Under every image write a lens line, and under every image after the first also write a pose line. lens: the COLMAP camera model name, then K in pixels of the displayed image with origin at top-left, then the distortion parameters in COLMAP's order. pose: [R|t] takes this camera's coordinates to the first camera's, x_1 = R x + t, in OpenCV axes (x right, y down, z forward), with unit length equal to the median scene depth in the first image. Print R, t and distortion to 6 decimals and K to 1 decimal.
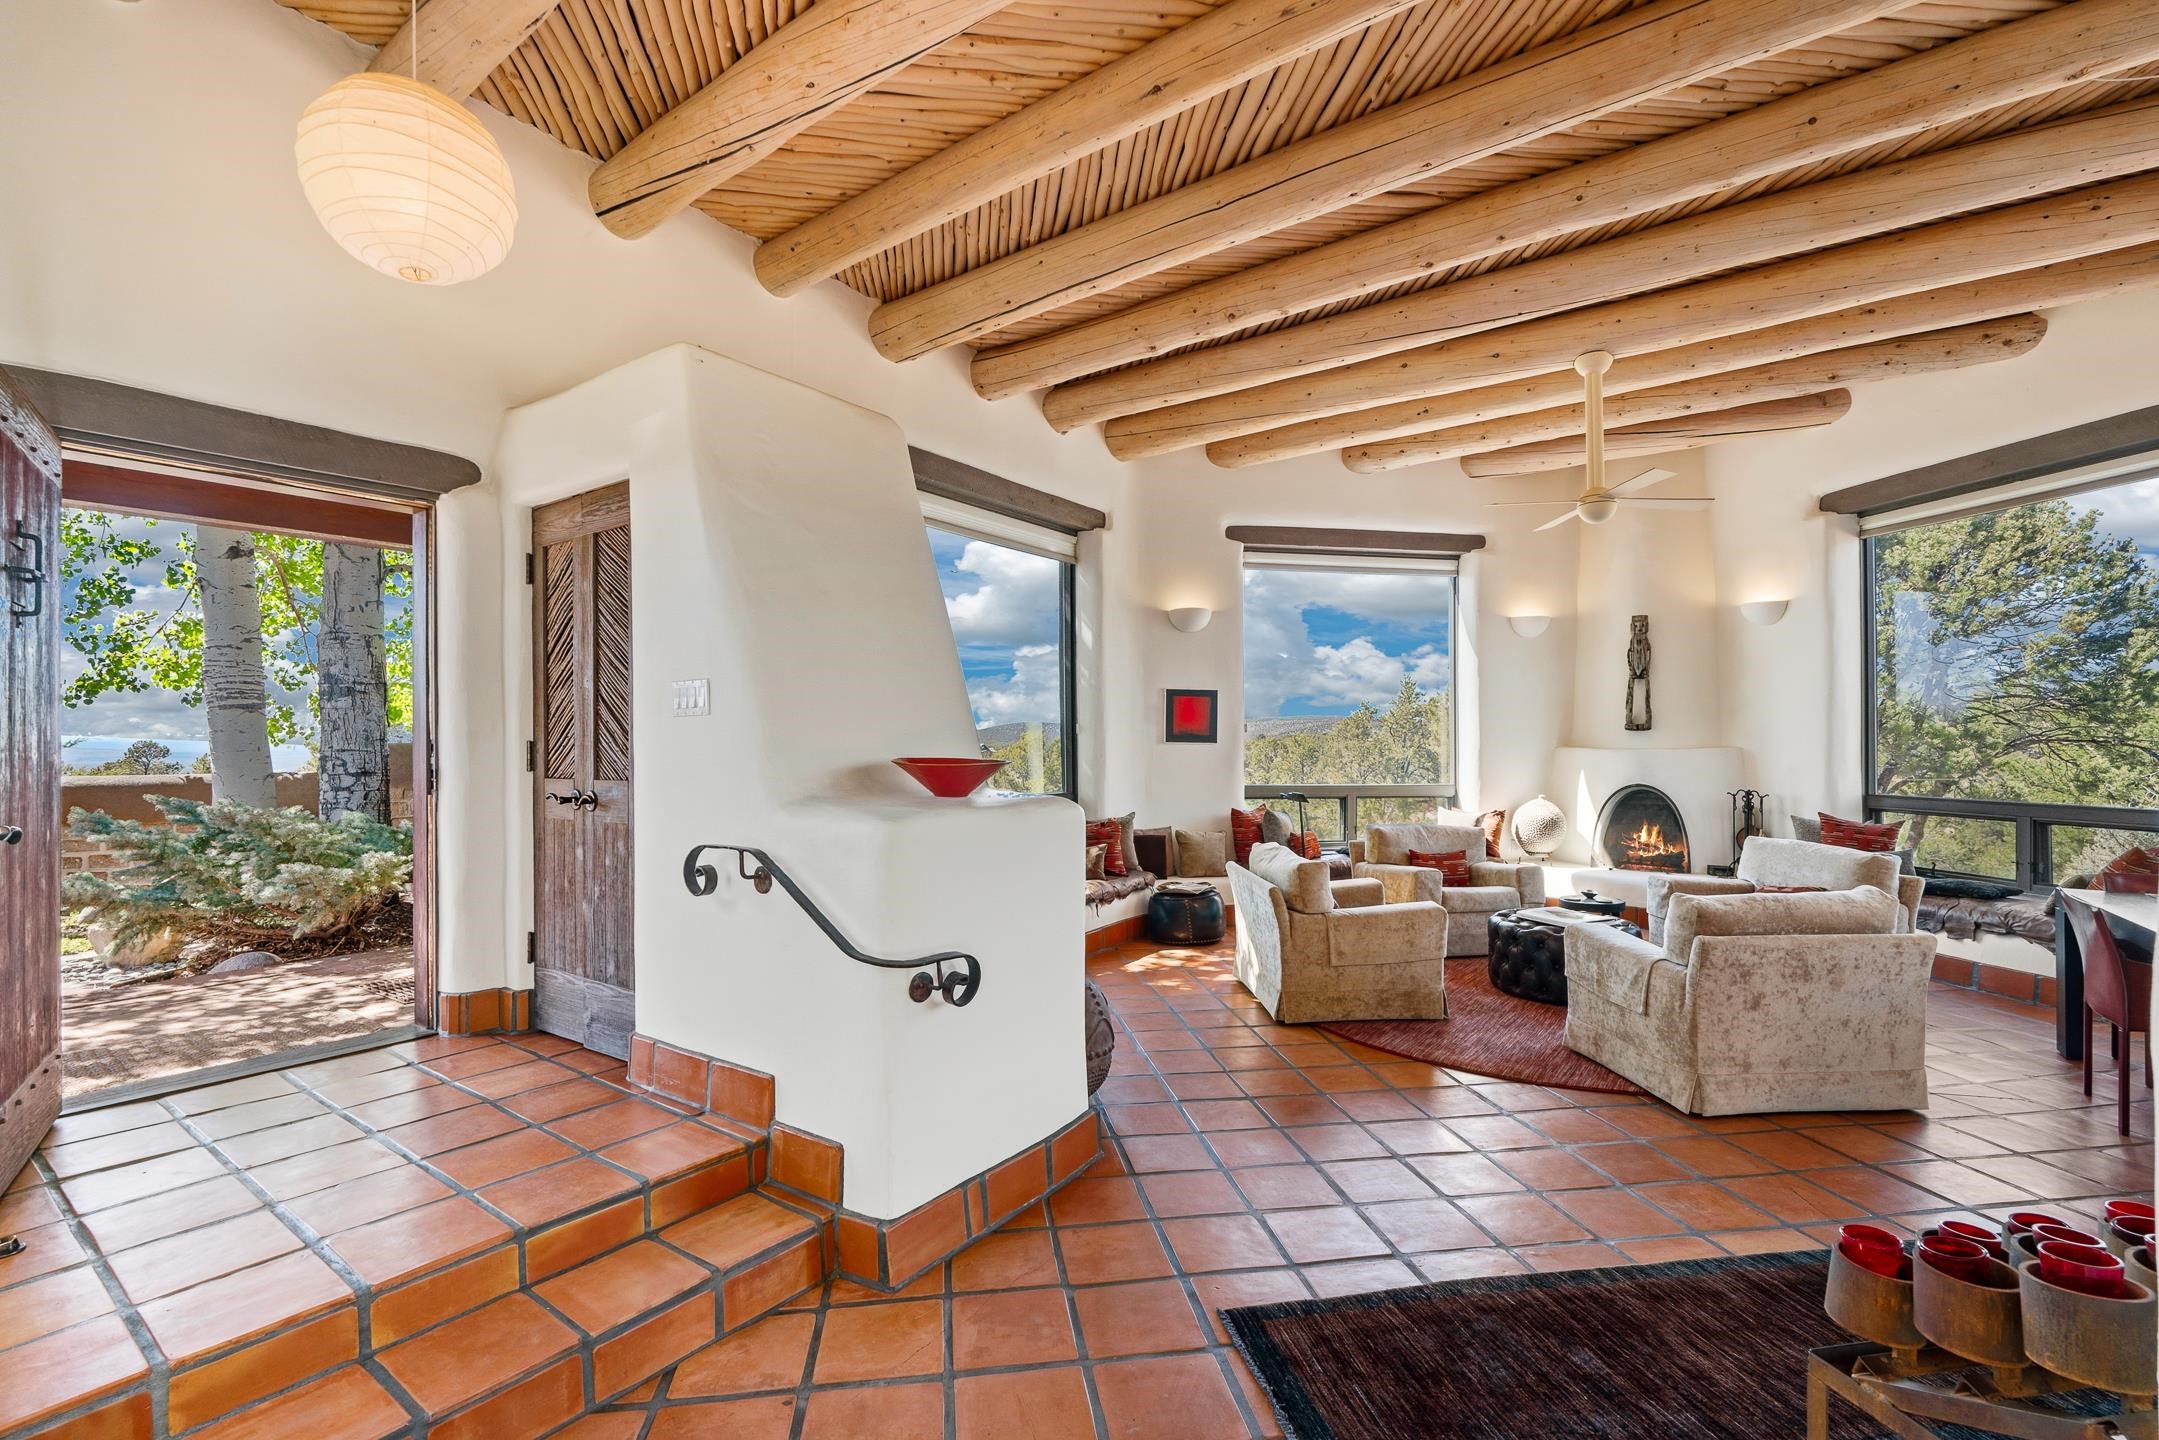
lens RADIAL K [[969.9, 0, 1077.8], [0, 969.9, 732.7], [0, 0, 1]] dist [-0.006844, 0.000844]
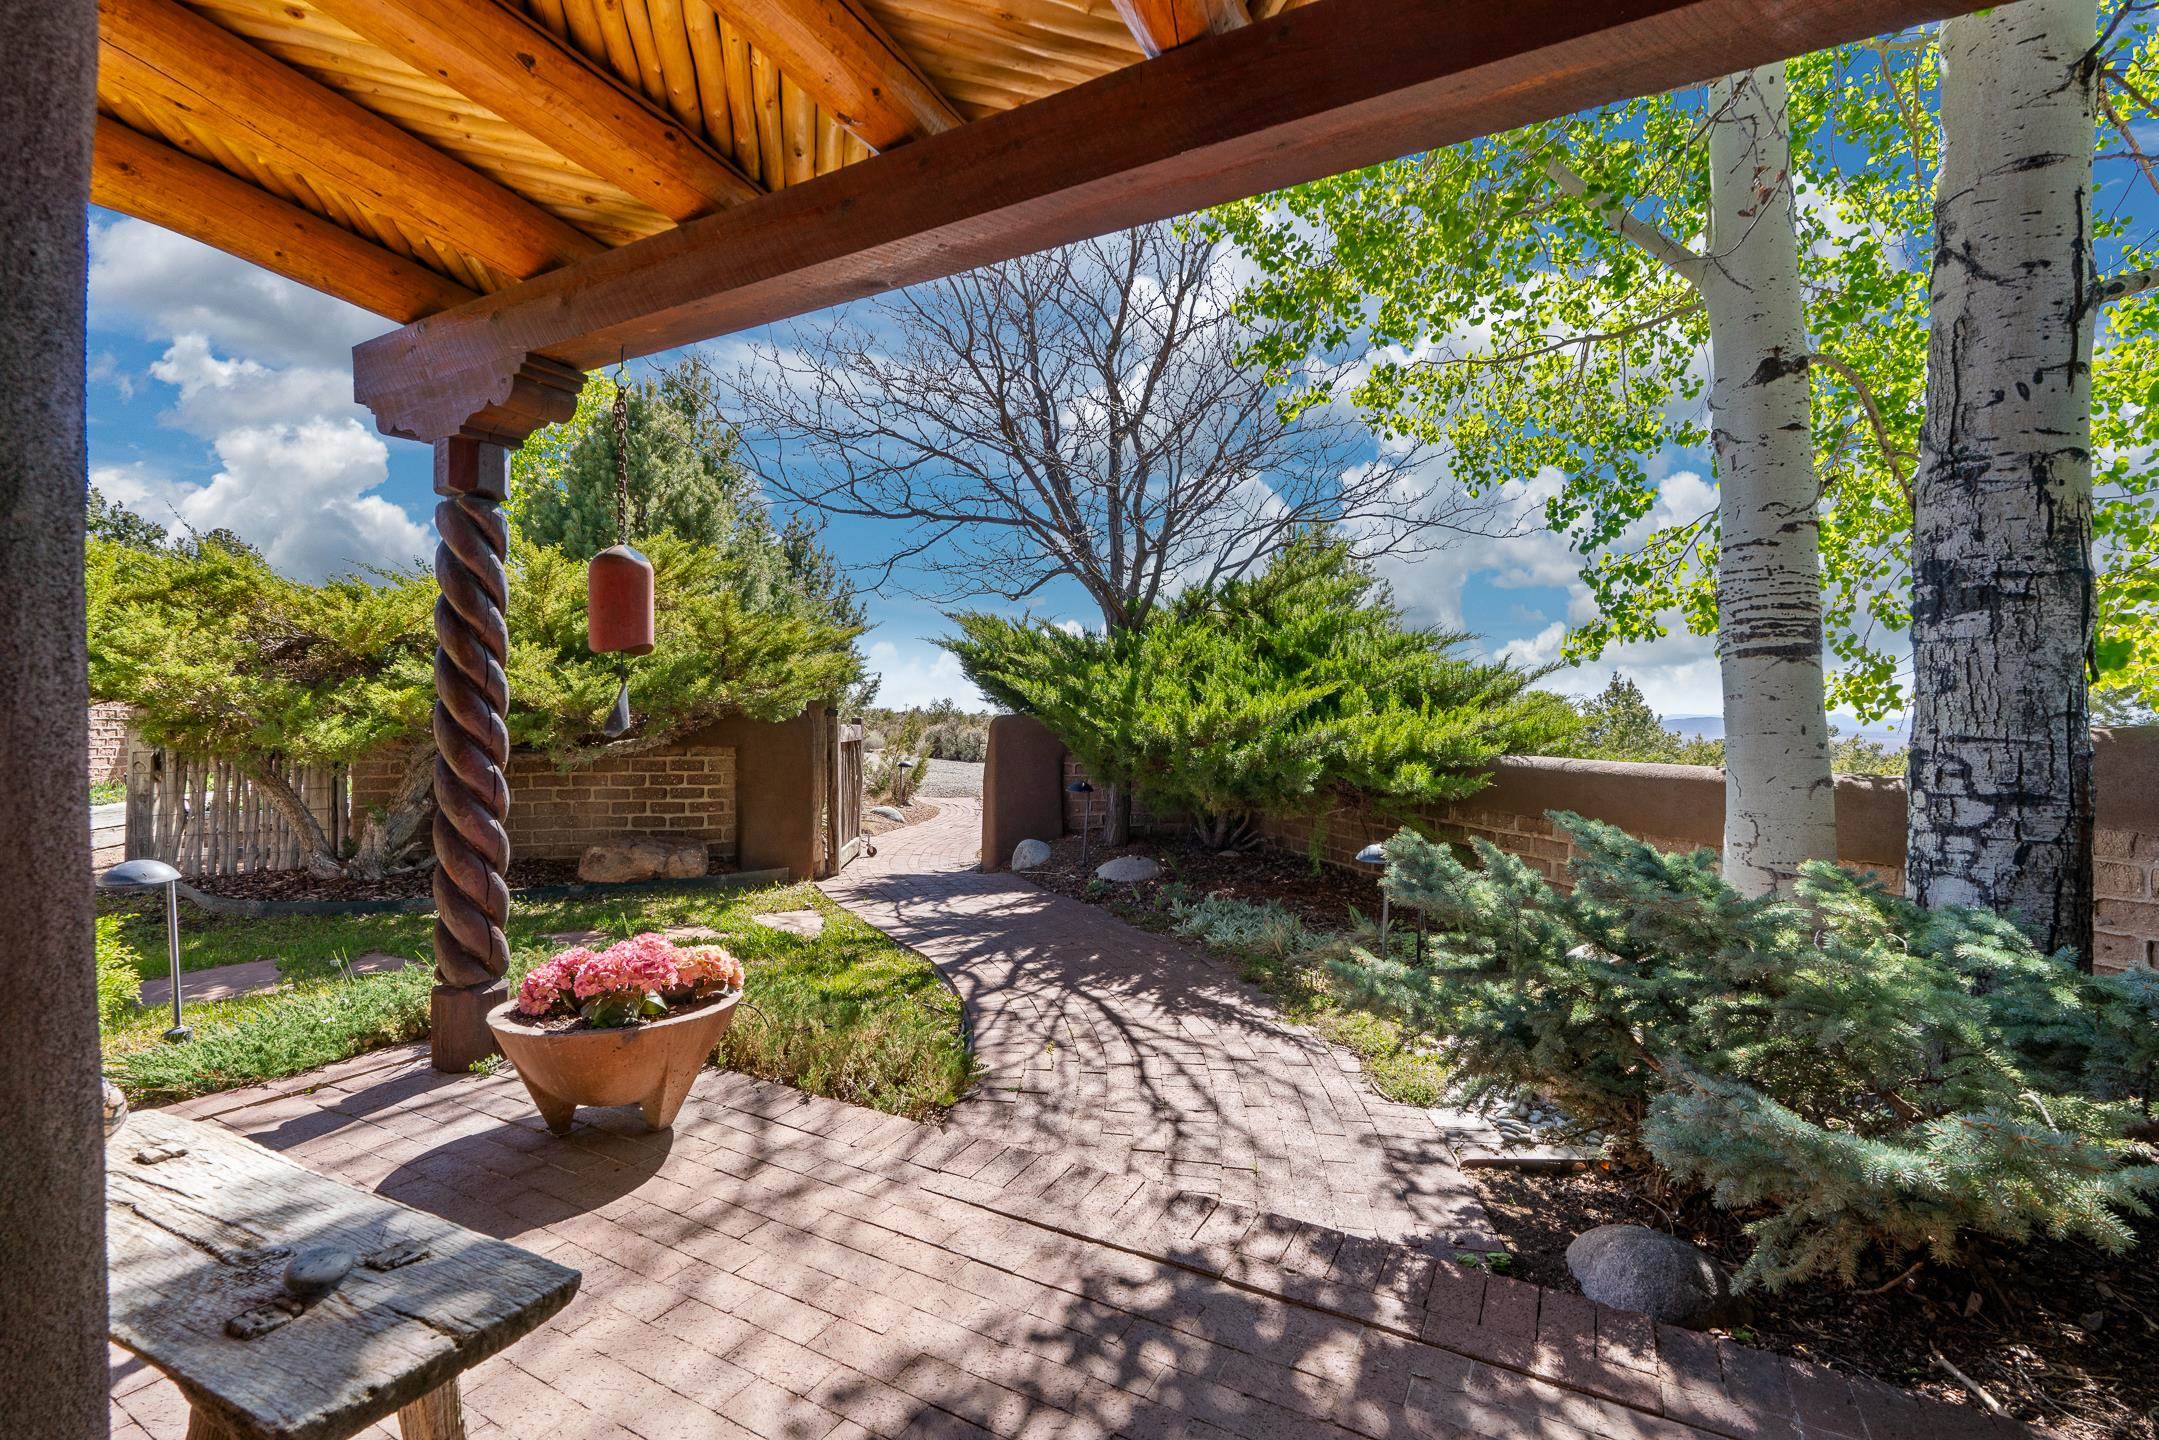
lens RADIAL K [[969.9, 0, 1068.3], [0, 969.9, 724.0], [0, 0, 1]] dist [-0.006844, 0.000844]
pose [[0.127109, 0.019843, -0.991690, -0.574950], [-0.010305, 0.999772, 0.018684, 0.011779], [0.991835, 0.007845, 0.127284, 0.817300]]
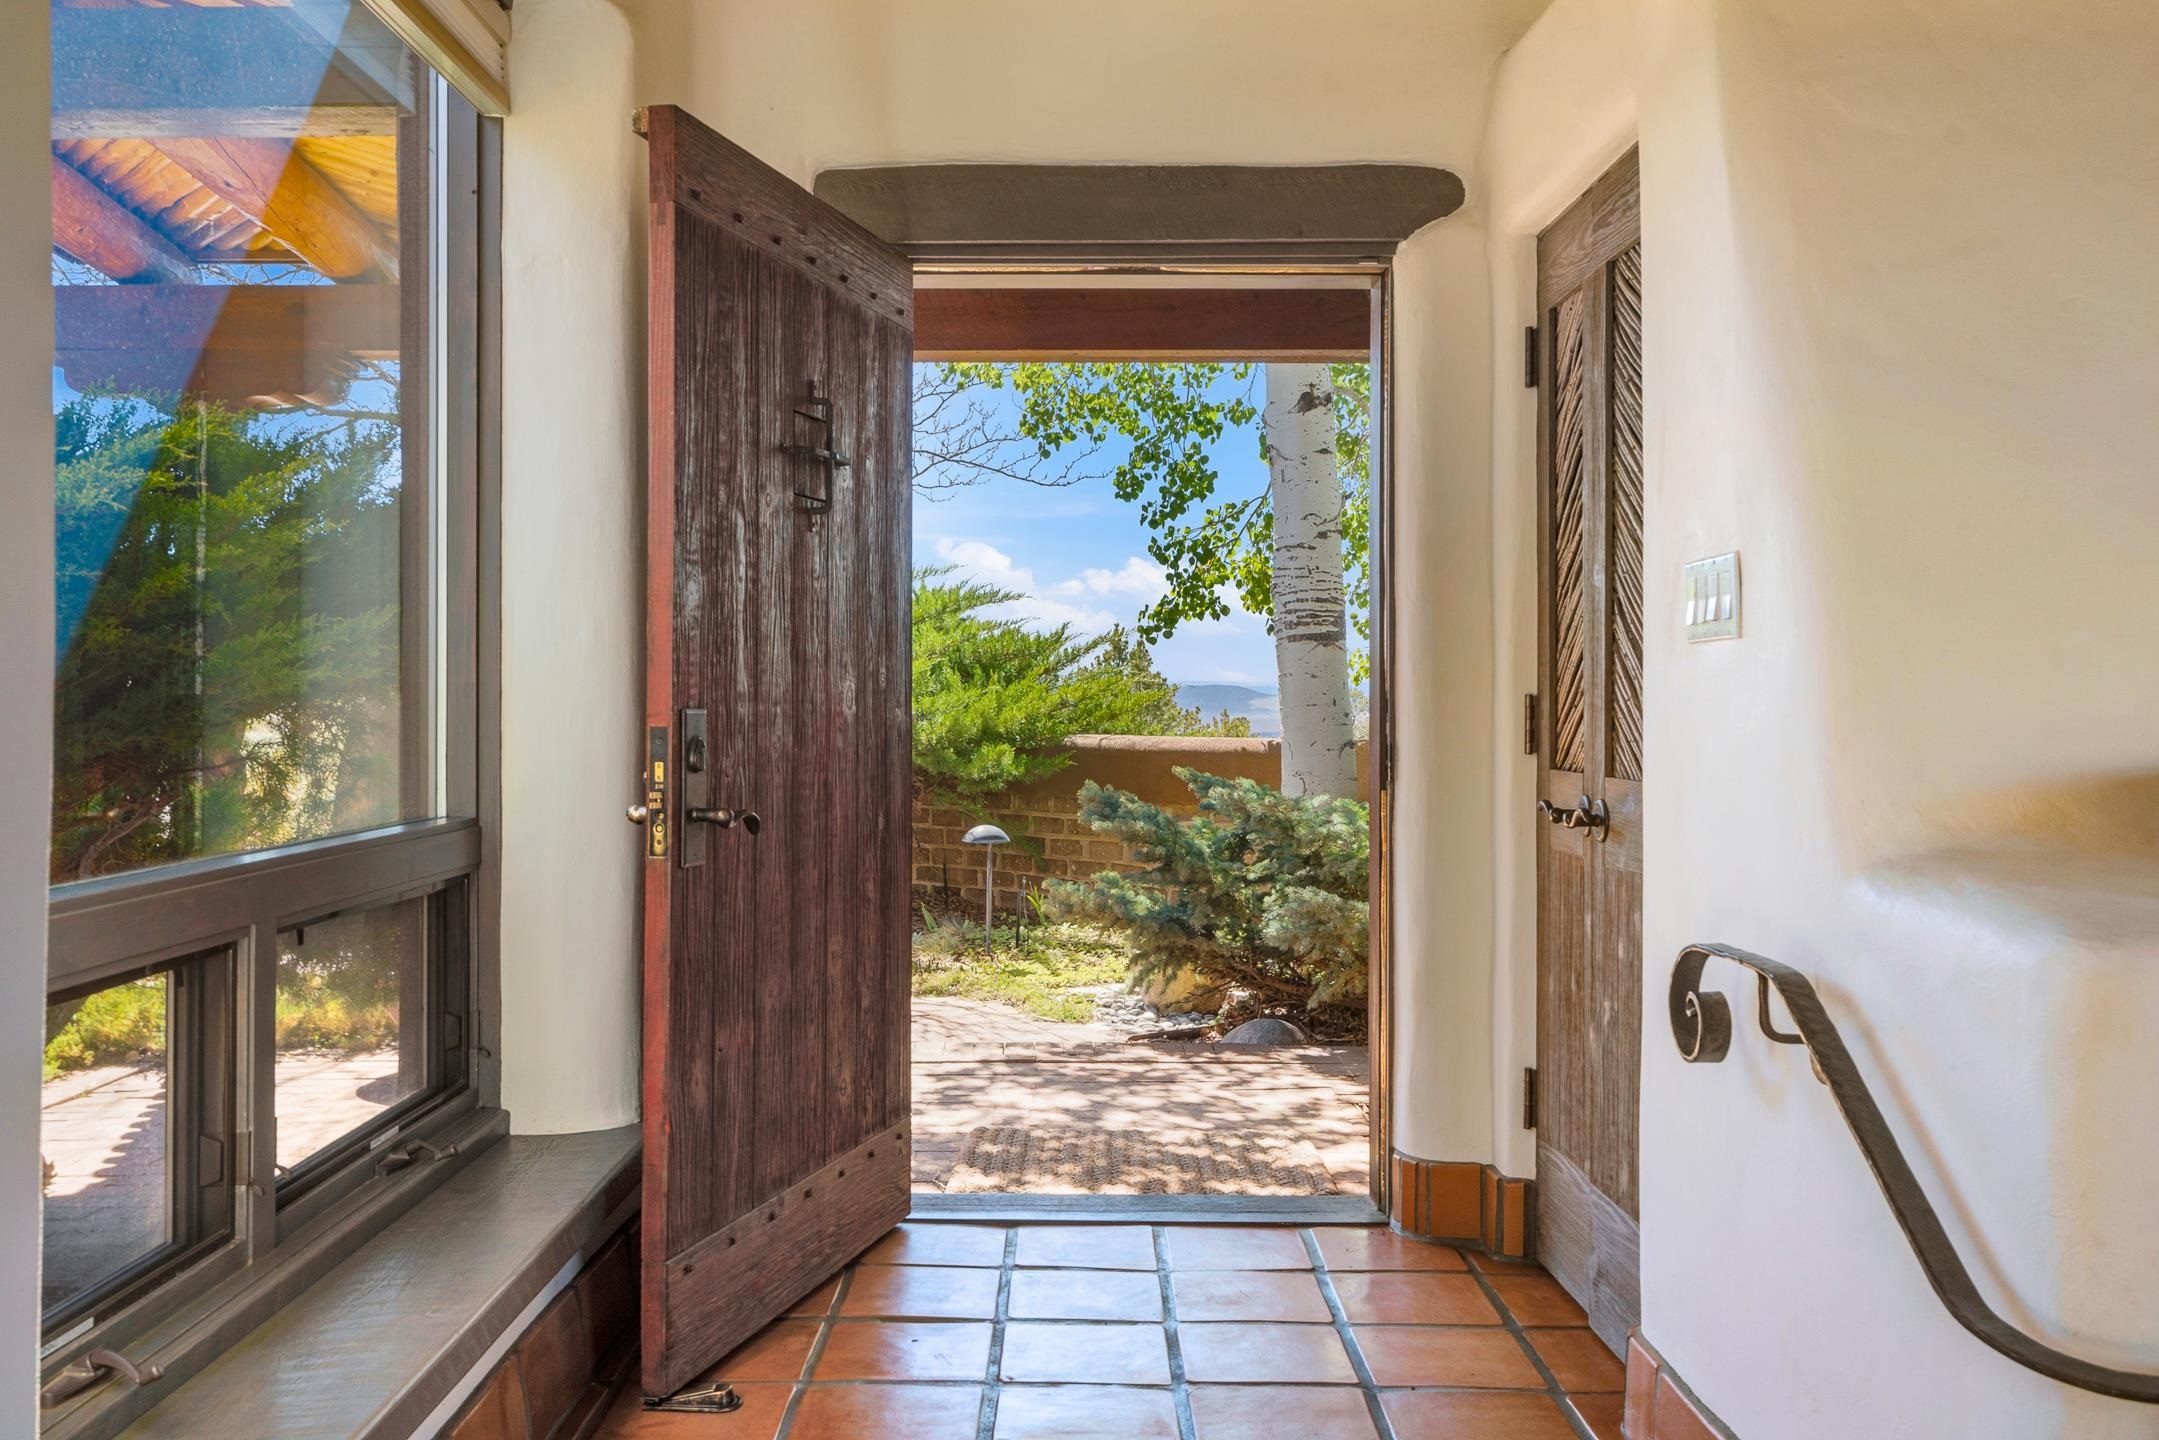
lens RADIAL K [[1850.5, 0, 1057.3], [0, 1850.5, 691.9], [0, 0, 1]] dist [0.006502, -0.006171]
pose [[0.586195, 0.007819, -0.810132, 0.067943], [-0.001517, 0.999962, 0.008553, -0.000809], [0.810169, -0.003785, 0.586185, 0.192030]]
